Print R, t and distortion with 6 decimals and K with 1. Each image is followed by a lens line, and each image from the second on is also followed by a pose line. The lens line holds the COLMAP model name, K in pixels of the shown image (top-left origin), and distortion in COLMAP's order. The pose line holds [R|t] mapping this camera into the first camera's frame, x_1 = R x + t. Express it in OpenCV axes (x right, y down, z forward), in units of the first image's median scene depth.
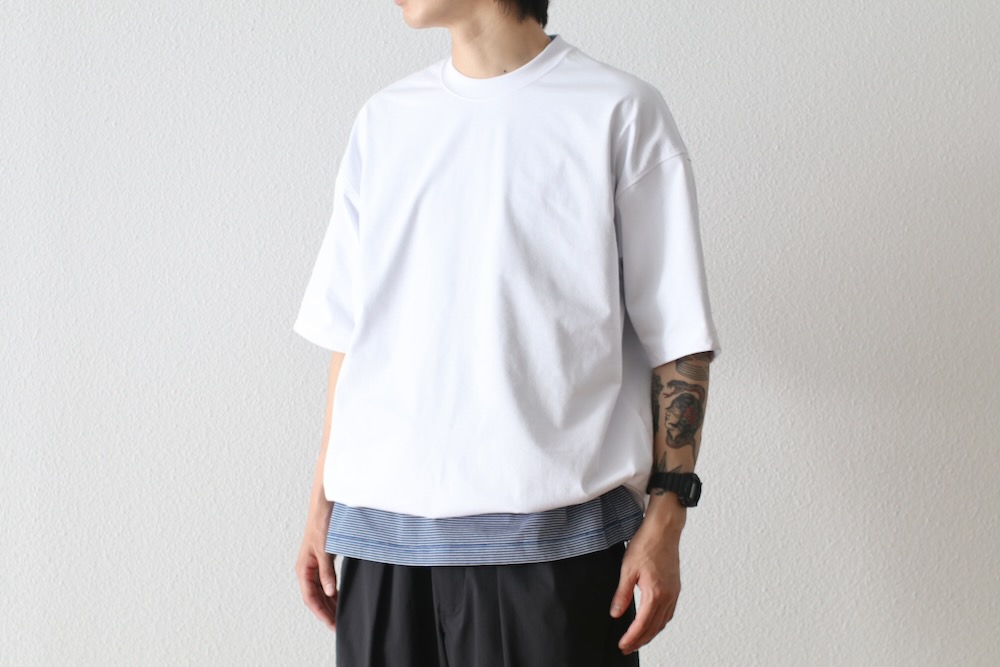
lens RADIAL K [[2619.1, 0, 516.1], [0, 2619.1, 309.4], [0, 0, 1]] dist [-0.149048, 0.000000]
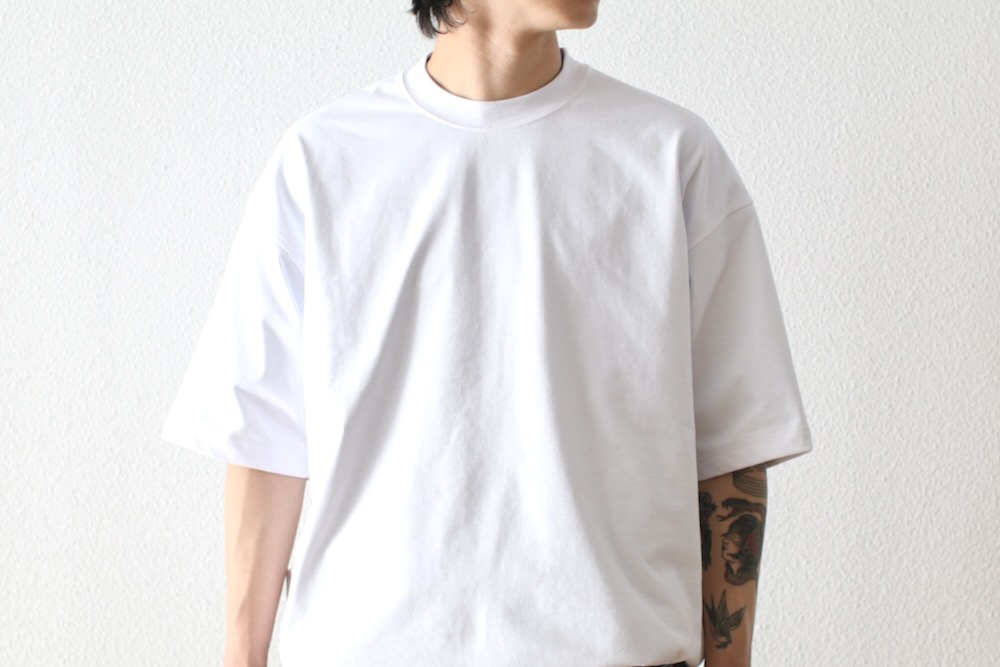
lens RADIAL K [[2619.1, 0, 462.5], [0, 2619.1, 312.0], [0, 0, 1]] dist [-0.149048, 0.000000]
pose [[0.985639, 0.004738, -0.168800, 0.070877], [-0.007961, 0.999799, -0.018420, -0.012860], [0.168679, 0.019499, 0.985478, 0.226971]]
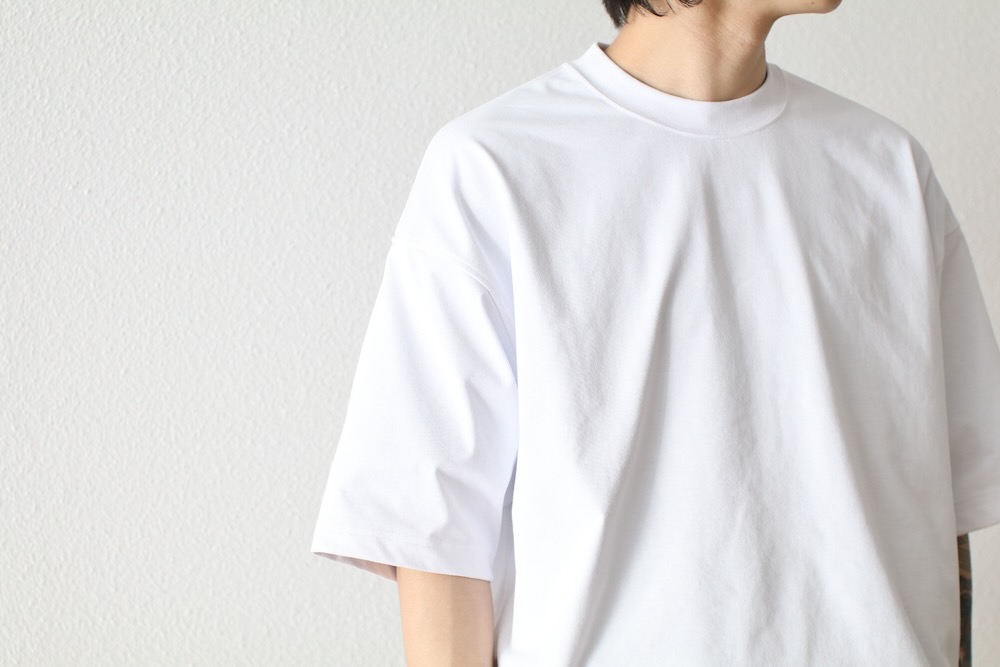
lens RADIAL K [[2315.0, 0, 468.3], [0, 2315.0, 326.4], [0, 0, 1]] dist [-0.141262, 0.000000]
pose [[0.959368, -0.028533, 0.280711, -0.221420], [0.035059, 0.999219, -0.018252, -0.025395], [-0.279971, 0.027351, 0.959619, 0.441699]]
